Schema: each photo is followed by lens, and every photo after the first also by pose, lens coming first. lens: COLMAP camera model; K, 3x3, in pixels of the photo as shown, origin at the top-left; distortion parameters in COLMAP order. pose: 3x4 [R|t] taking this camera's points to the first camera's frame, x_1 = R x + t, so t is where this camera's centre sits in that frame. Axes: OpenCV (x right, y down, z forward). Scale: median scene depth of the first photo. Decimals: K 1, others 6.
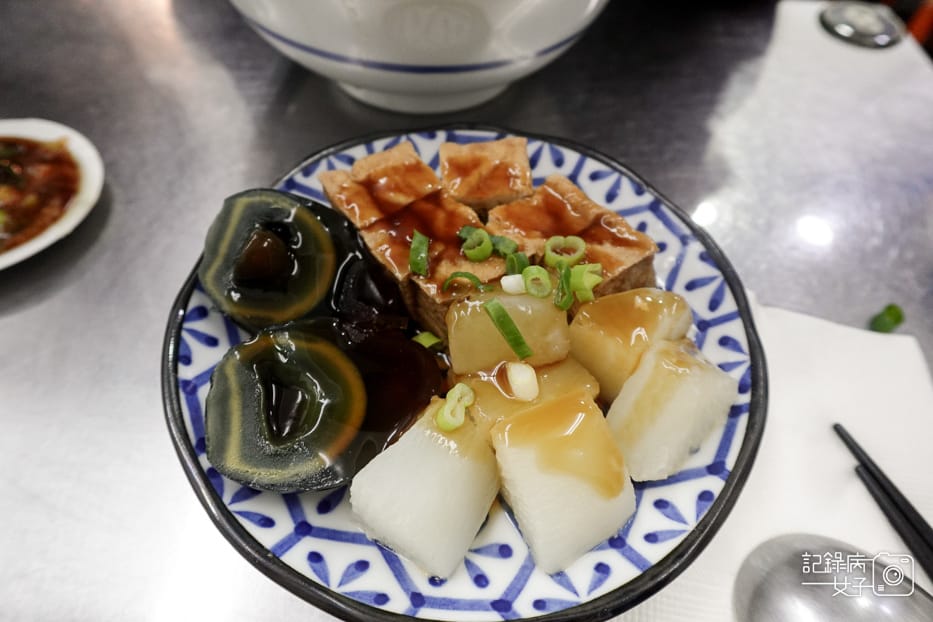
lens RADIAL K [[526.2, 0, 467.8], [0, 526.2, 314.8], [0, 0, 1]] dist [0.003574, 0.000738]
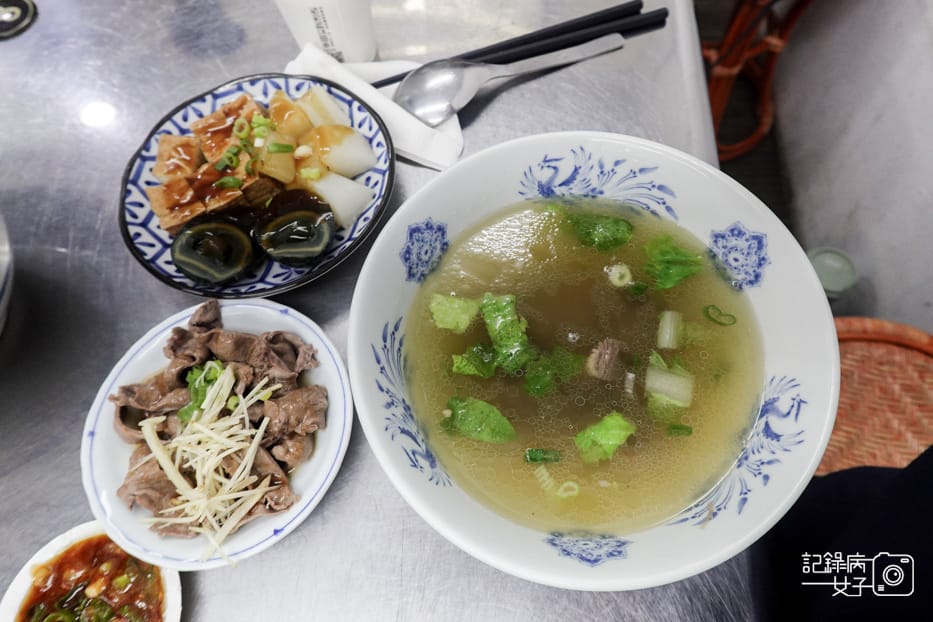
lens RADIAL K [[526.2, 0, 476.3], [0, 526.2, 317.5], [0, 0, 1]] dist [0.003574, 0.000738]
pose [[0.063278, -0.933961, 0.351727, -1.363059], [0.843684, 0.238321, 0.481042, -0.182002], [-0.533098, 0.266307, 0.803048, -1.126292]]
